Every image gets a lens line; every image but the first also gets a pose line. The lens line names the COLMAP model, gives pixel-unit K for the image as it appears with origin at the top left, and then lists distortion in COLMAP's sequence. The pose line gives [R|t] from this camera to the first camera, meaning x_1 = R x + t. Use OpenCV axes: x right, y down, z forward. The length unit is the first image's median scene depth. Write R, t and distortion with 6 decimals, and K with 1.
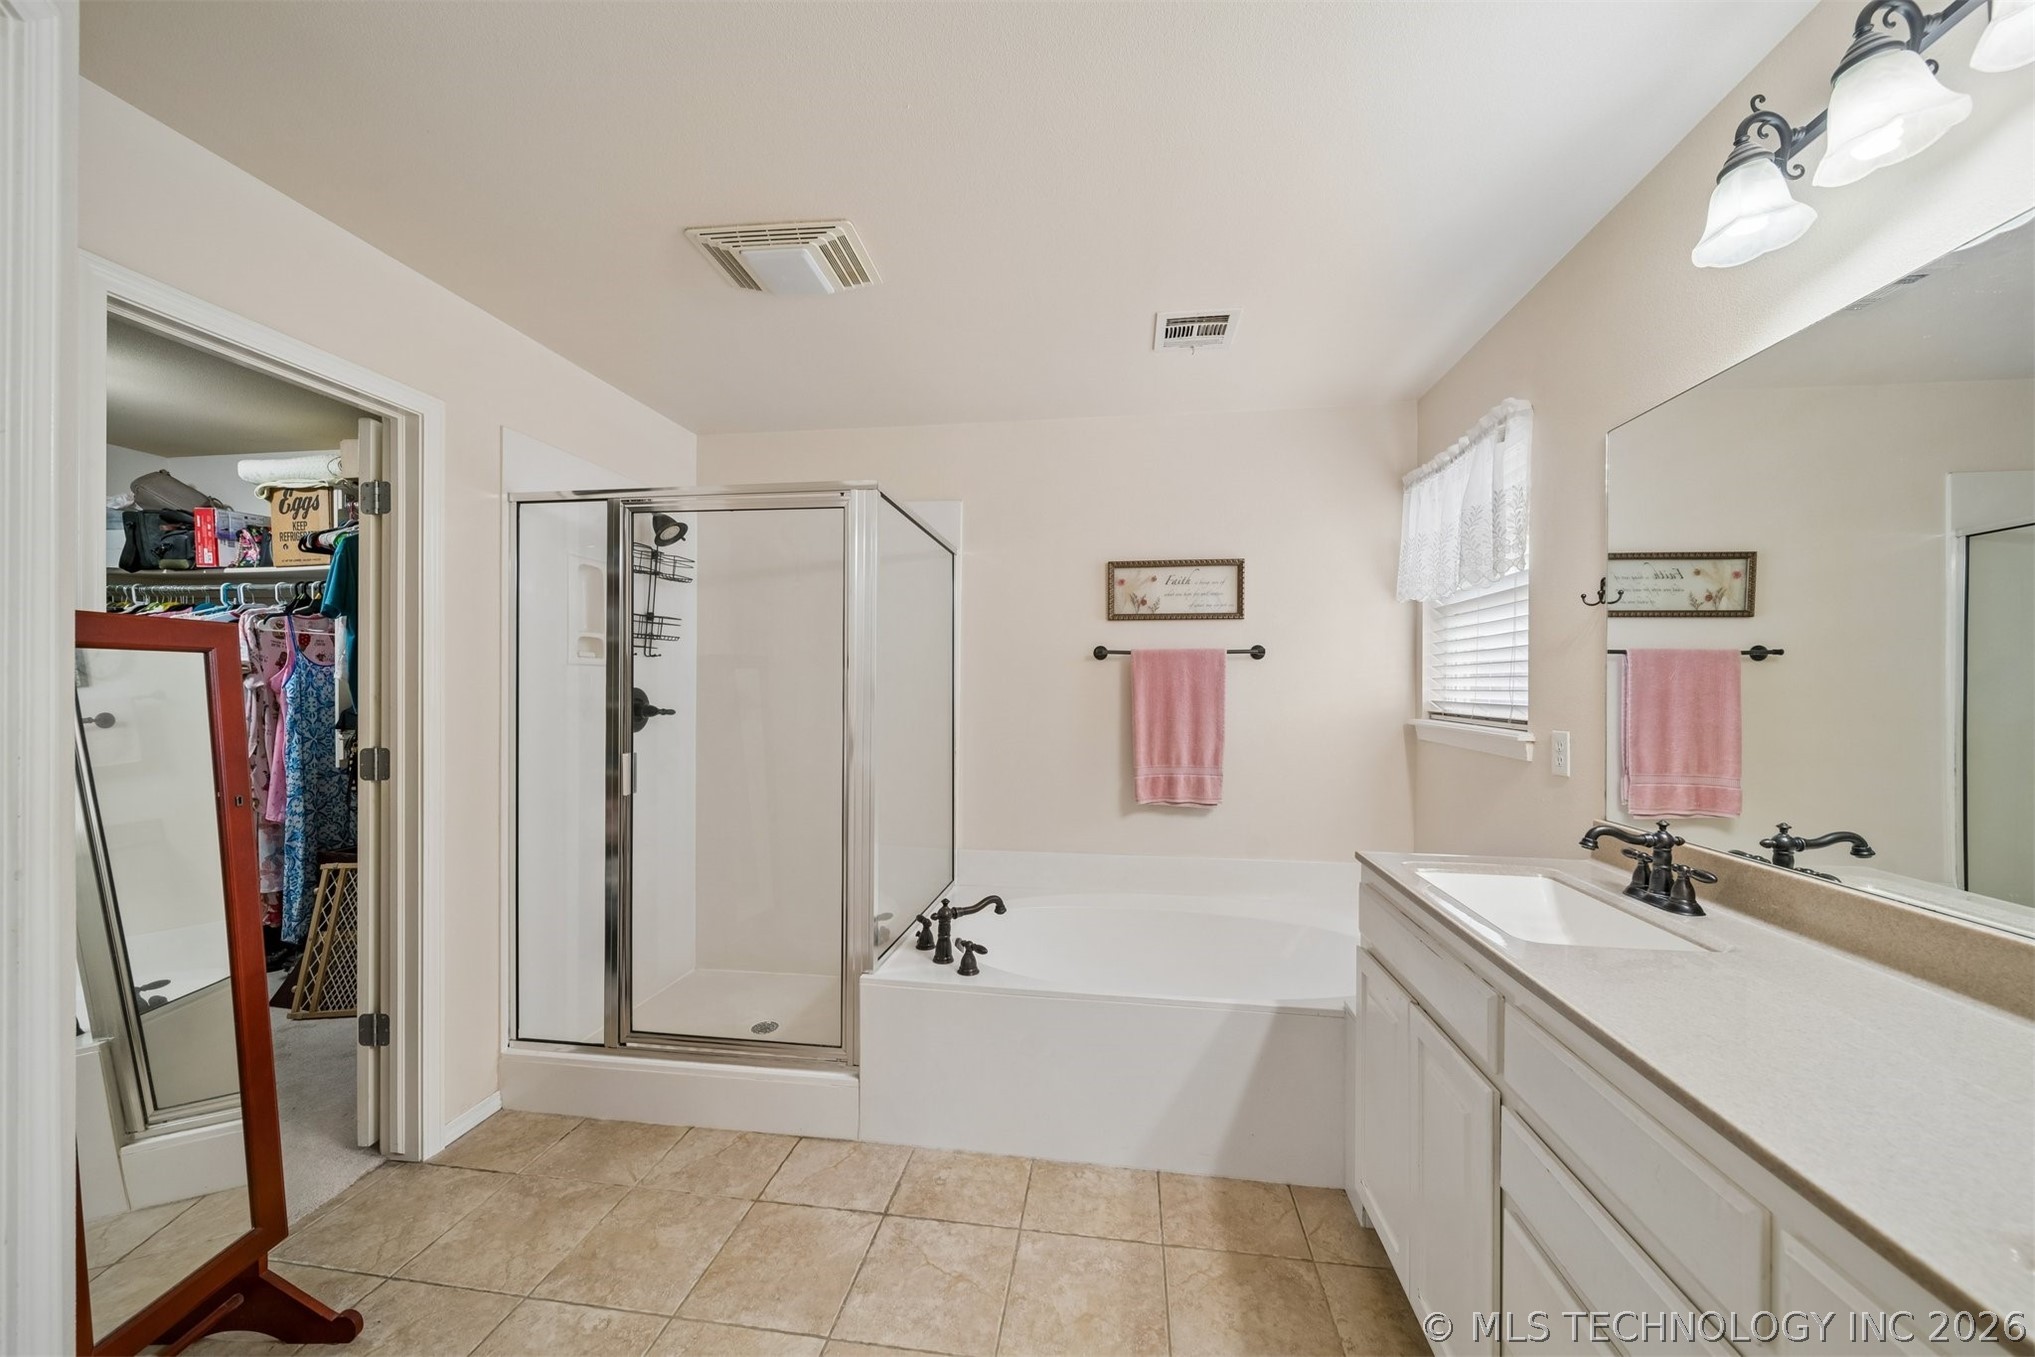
lens RADIAL K [[713.9, 0, 1030.9], [0, 713.9, 682.4], [0, 0, 1]] dist [-0.000139, -0.000660]
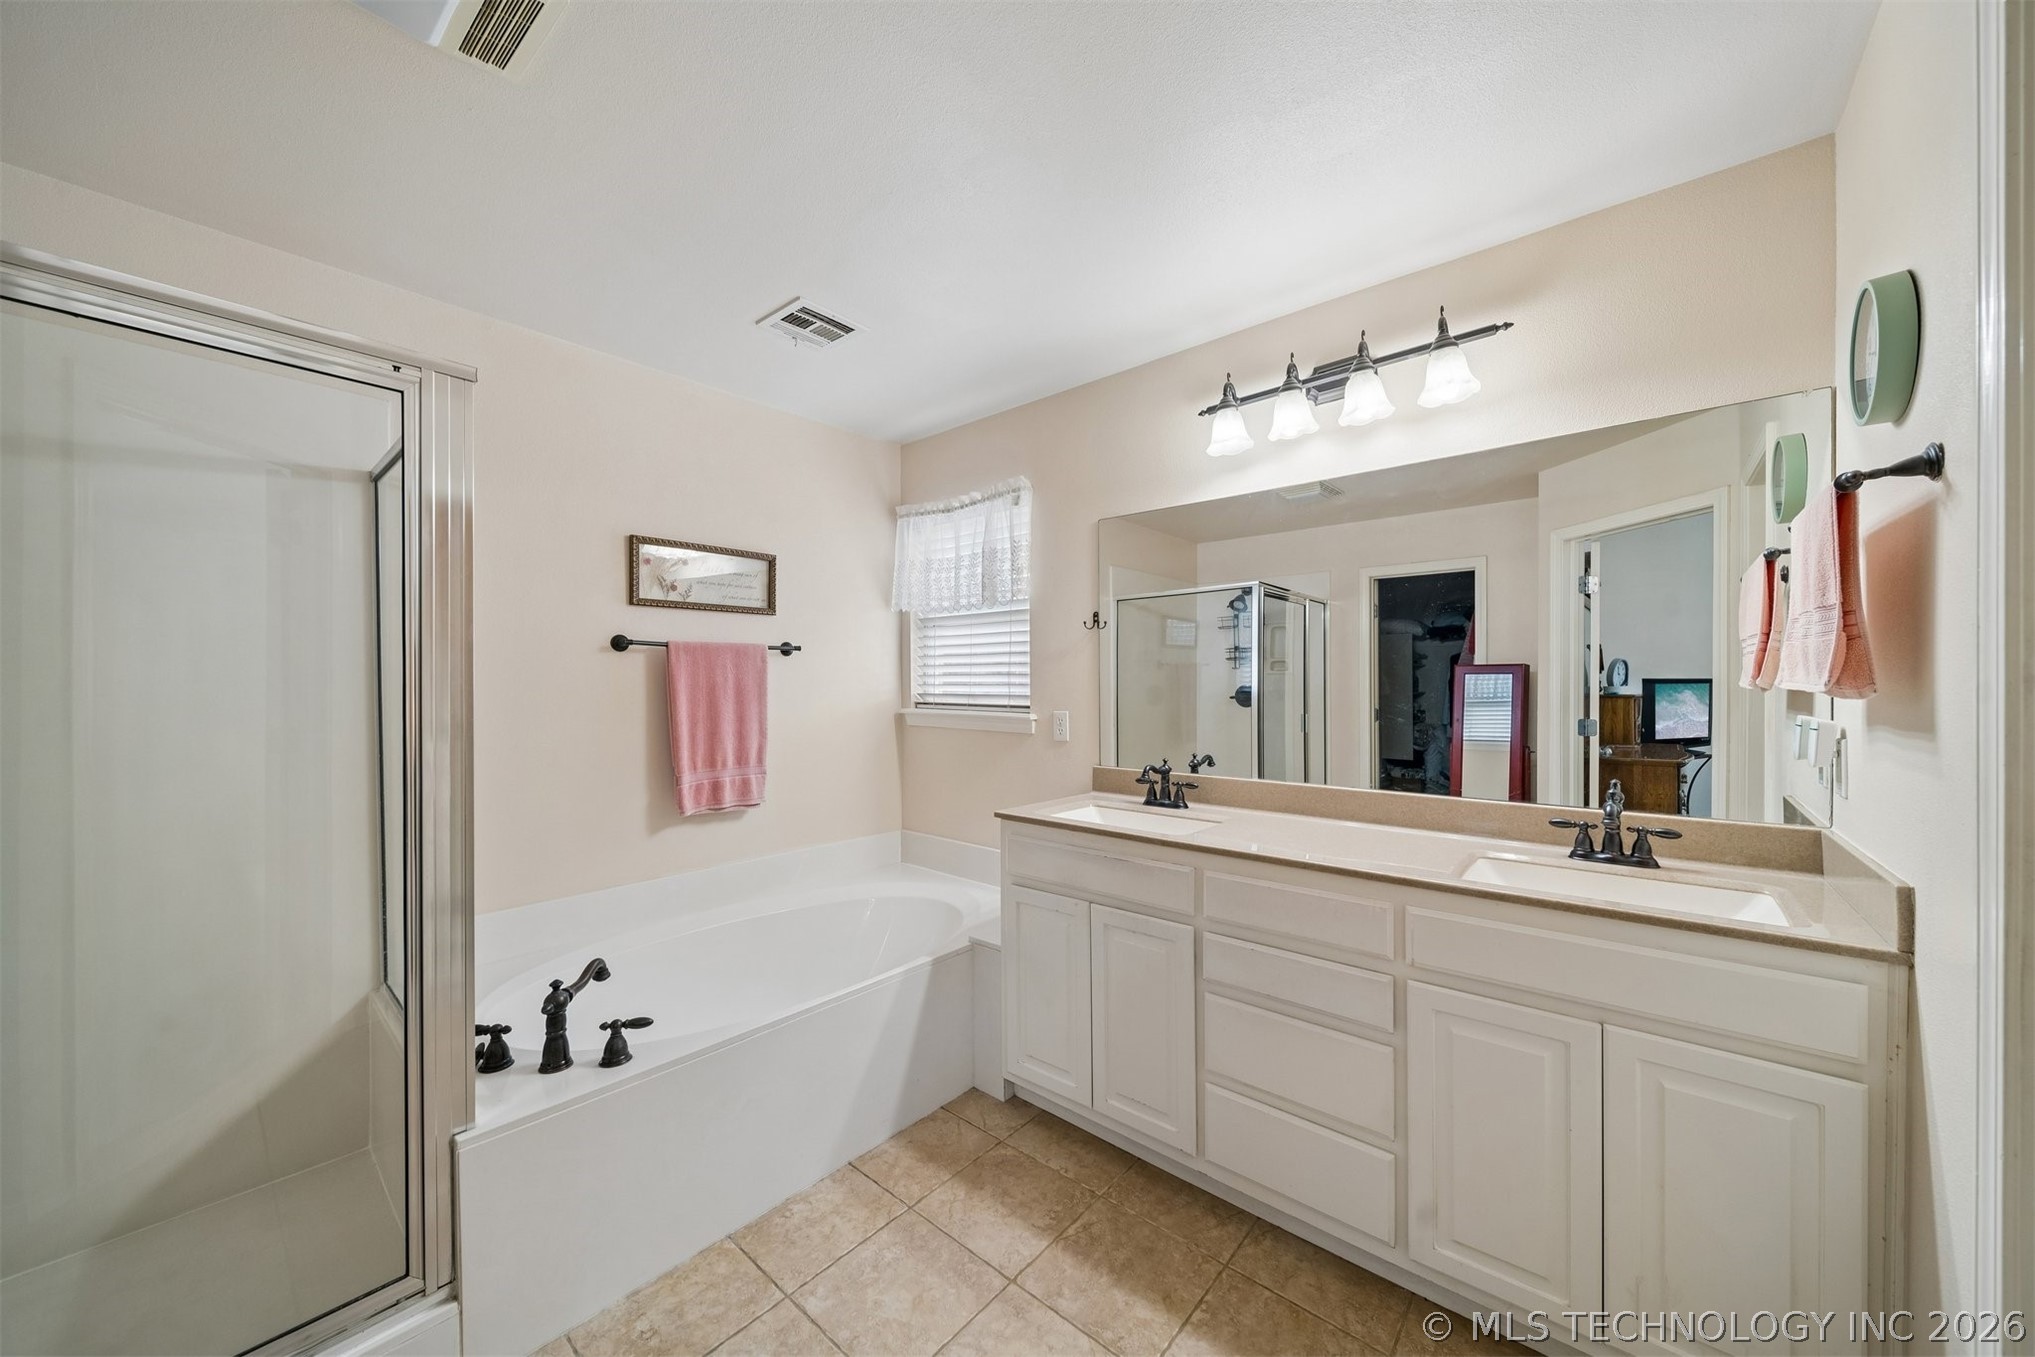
lens RADIAL K [[713.9, 0, 1021.1], [0, 713.9, 683.9], [0, 0, 1]] dist [-0.000139, -0.000660]
pose [[0.543103, -0.007001, 0.839637, -0.480766], [0.000522, 0.999968, 0.008000, -0.000530], [-0.839666, -0.003906, 0.543089, 0.224822]]
